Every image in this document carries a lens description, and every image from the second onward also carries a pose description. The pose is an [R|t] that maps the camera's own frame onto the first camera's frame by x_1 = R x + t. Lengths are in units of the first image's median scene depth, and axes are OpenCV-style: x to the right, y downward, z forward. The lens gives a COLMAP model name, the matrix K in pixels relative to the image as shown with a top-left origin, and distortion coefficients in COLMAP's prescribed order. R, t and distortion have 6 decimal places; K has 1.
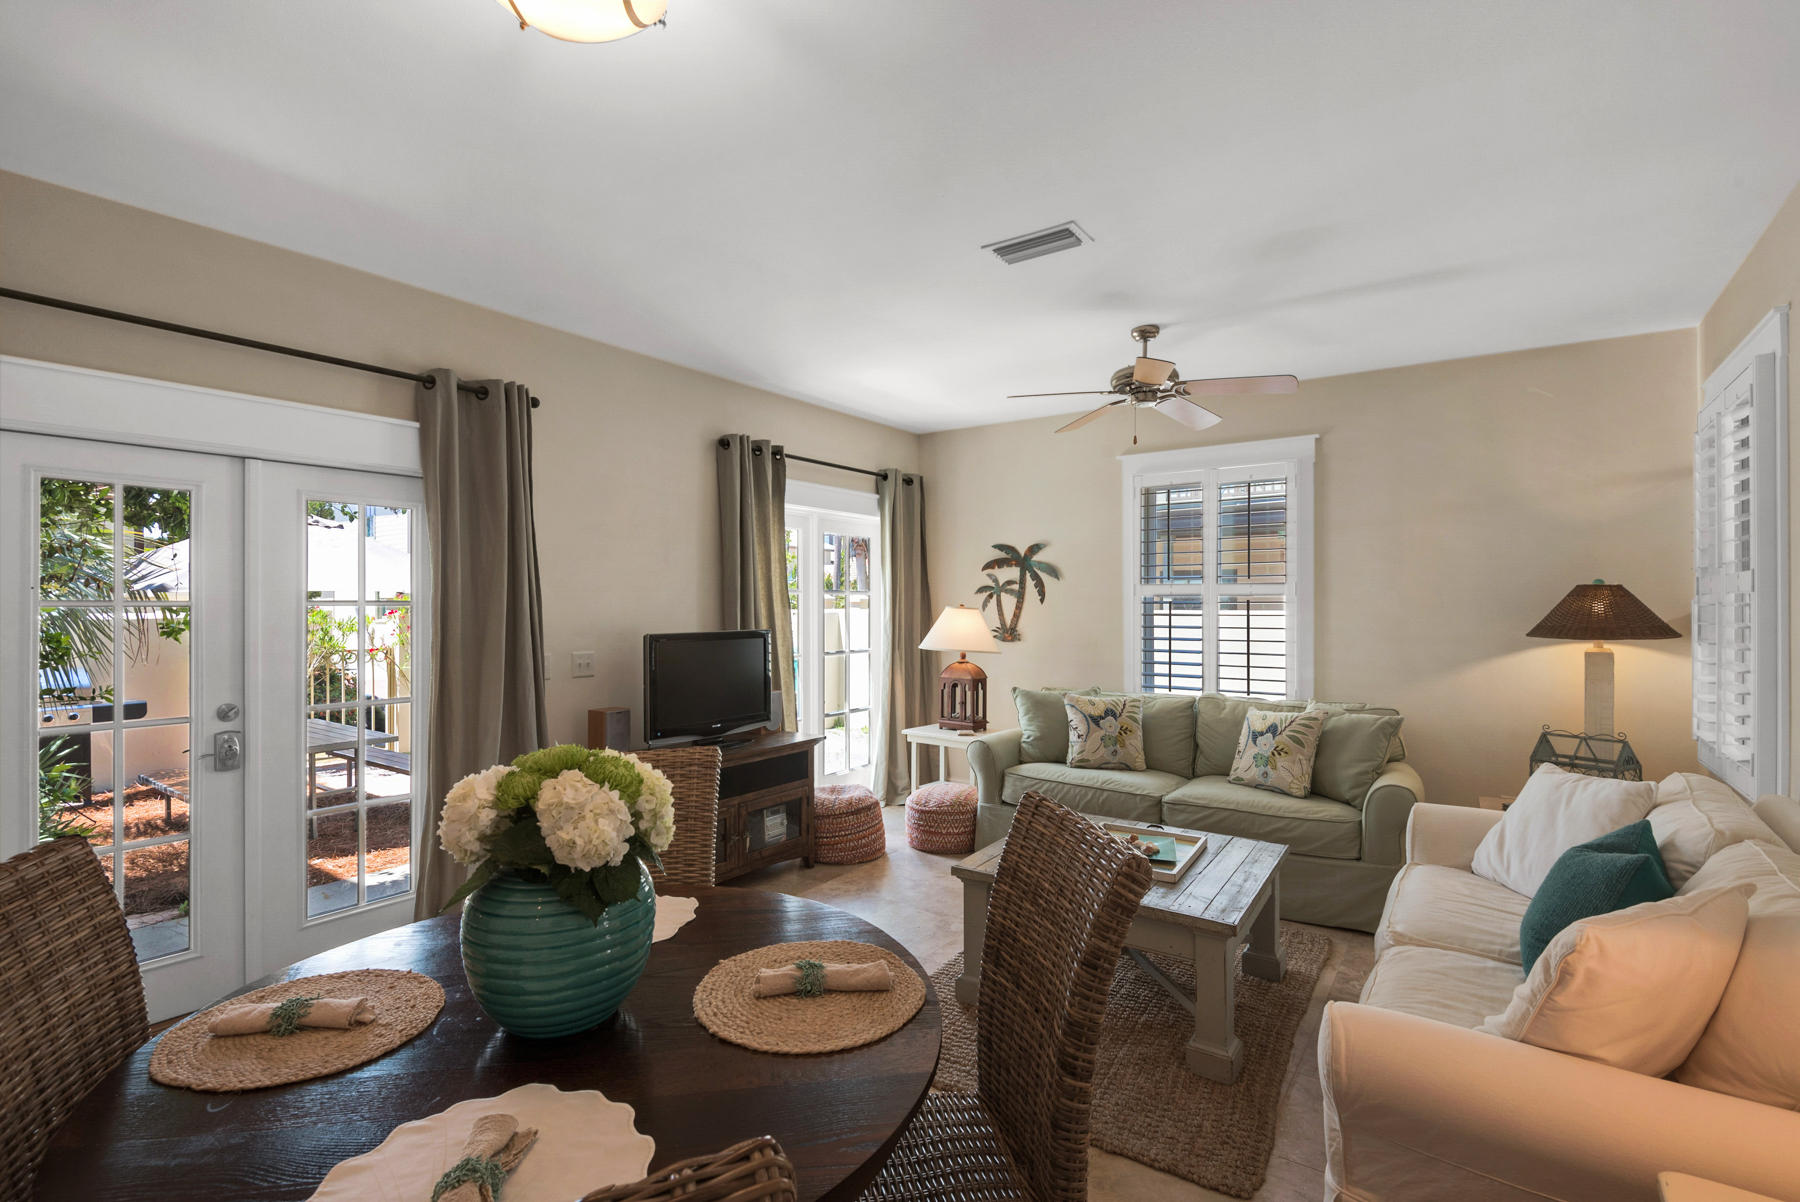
lens RADIAL K [[835.5, 0, 906.4], [0, 835.5, 611.0], [0, 0, 1]] dist [0.019712, 0.000006]
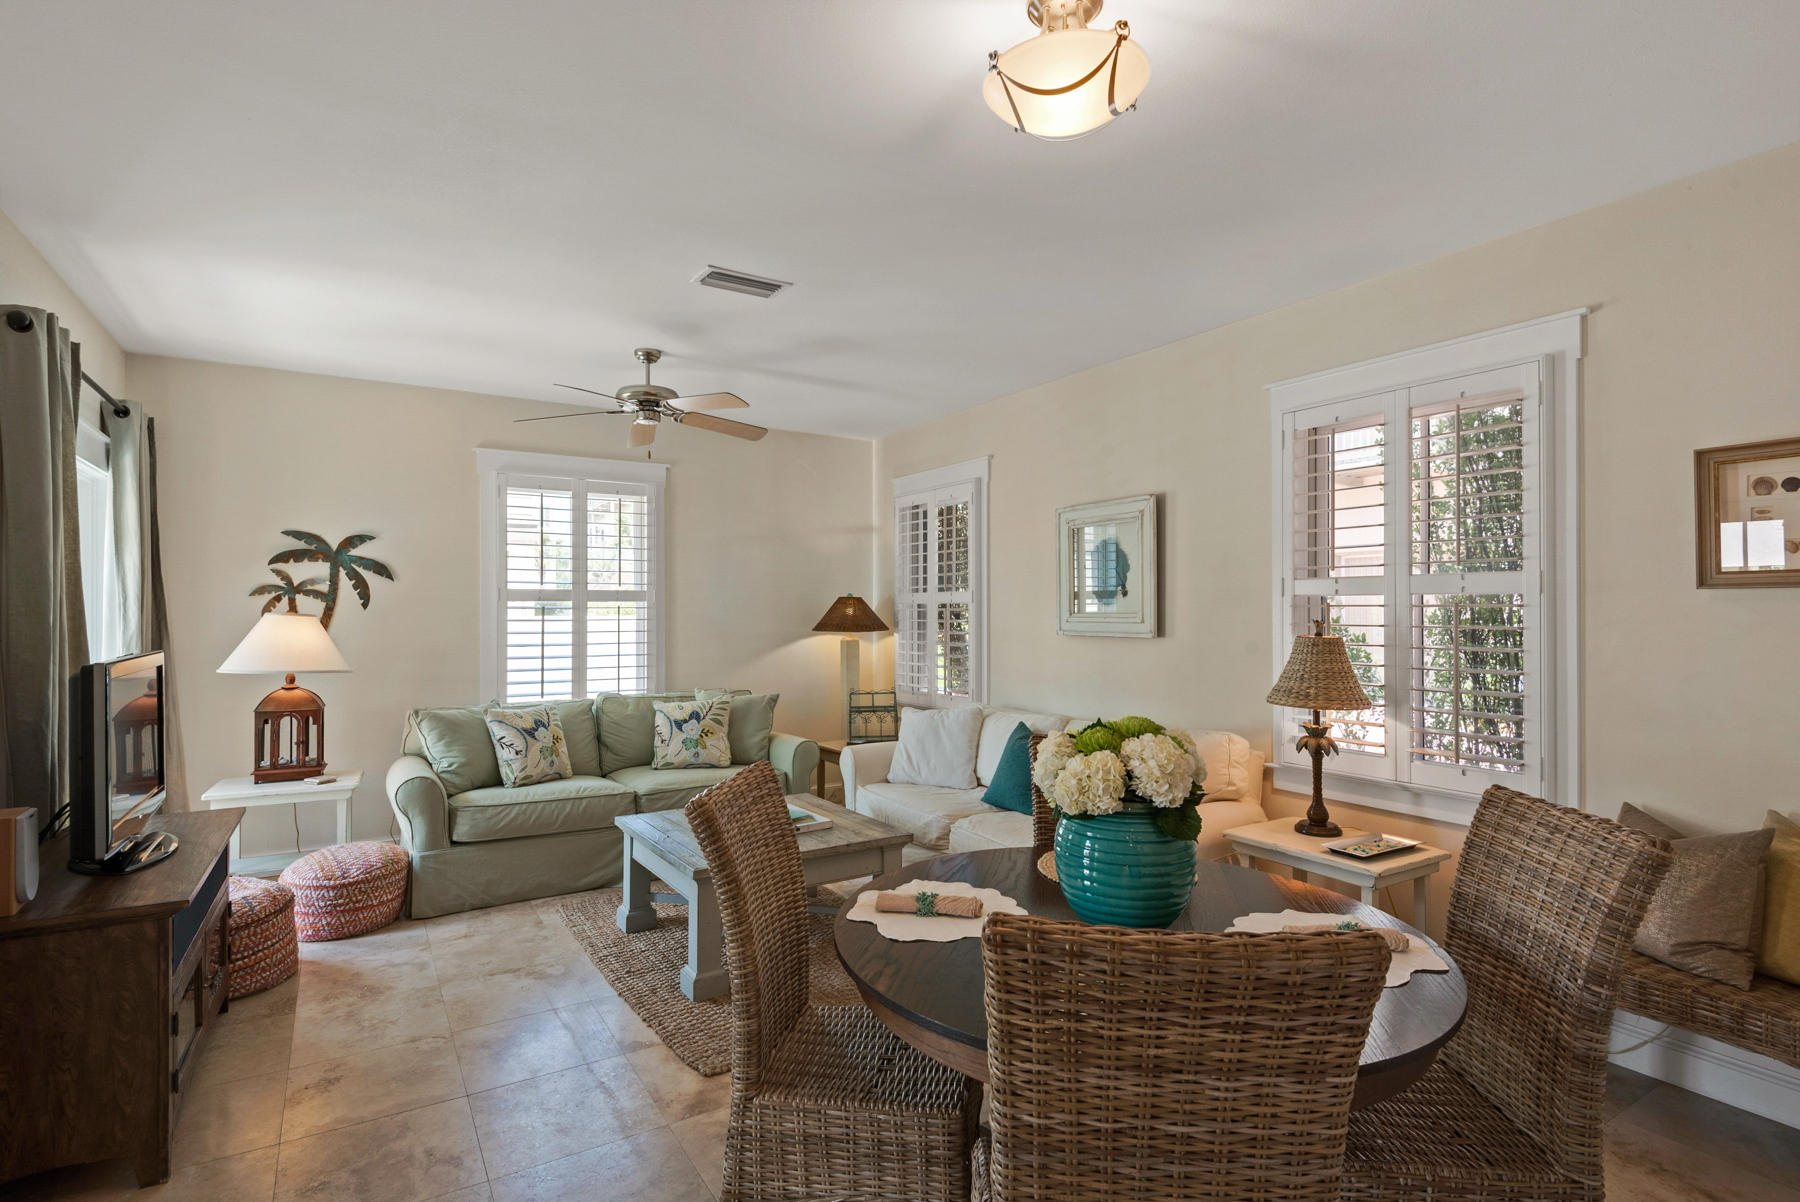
lens RADIAL K [[884.4, 0, 893.9], [0, 884.4, 612.2], [0, 0, 1]] dist [0.001261, -0.000470]
pose [[0.380771, -0.003988, 0.924661, -0.540700], [0.007821, 0.999969, 0.001092, -0.003178], [-0.924636, 0.006816, 0.380790, 0.242348]]
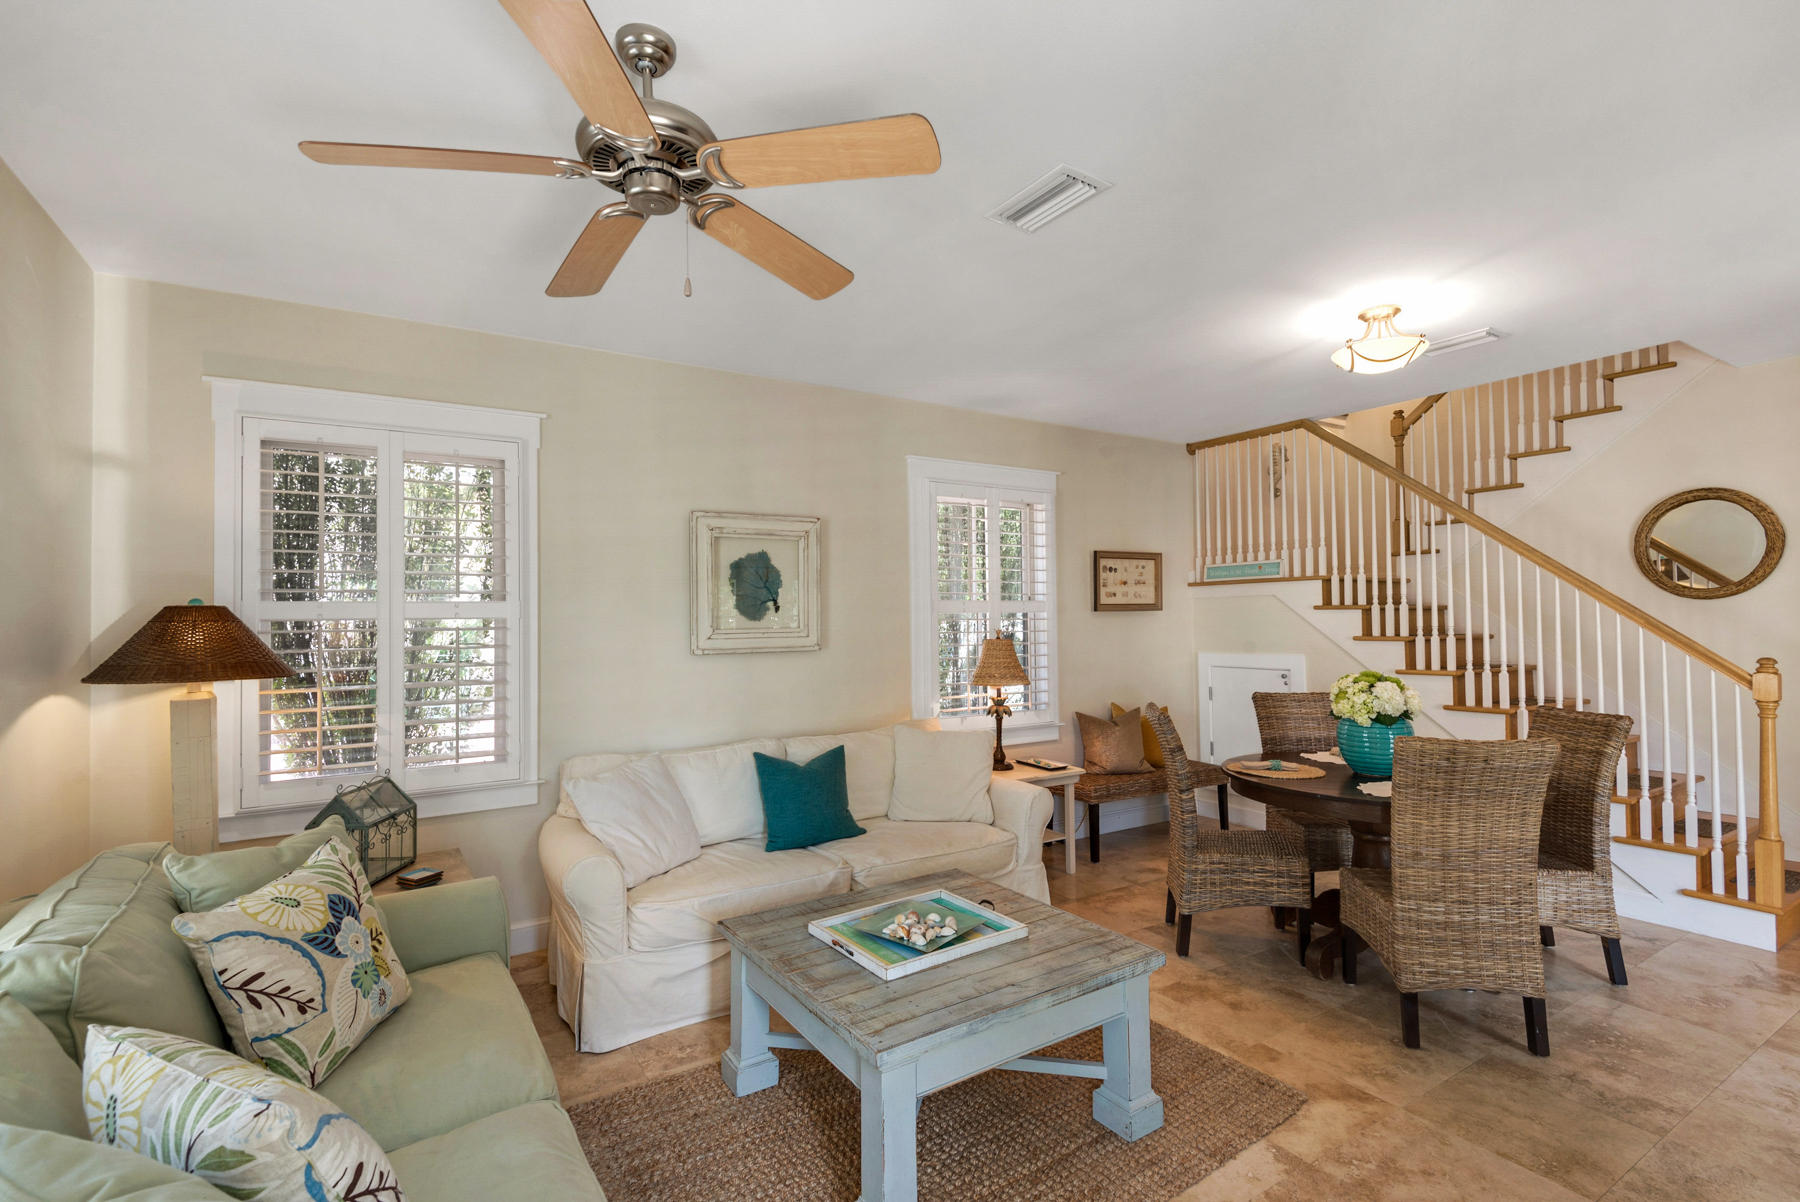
lens RADIAL K [[838.4, 0, 919.7], [0, 838.4, 600.3], [0, 0, 1]] dist [0.020933, -0.000179]
pose [[-0.936818, 0.017337, 0.349386, -0.022741], [0.012874, 0.999803, -0.015093, -0.014264], [-0.349579, -0.009642, -0.936857, 1.190392]]
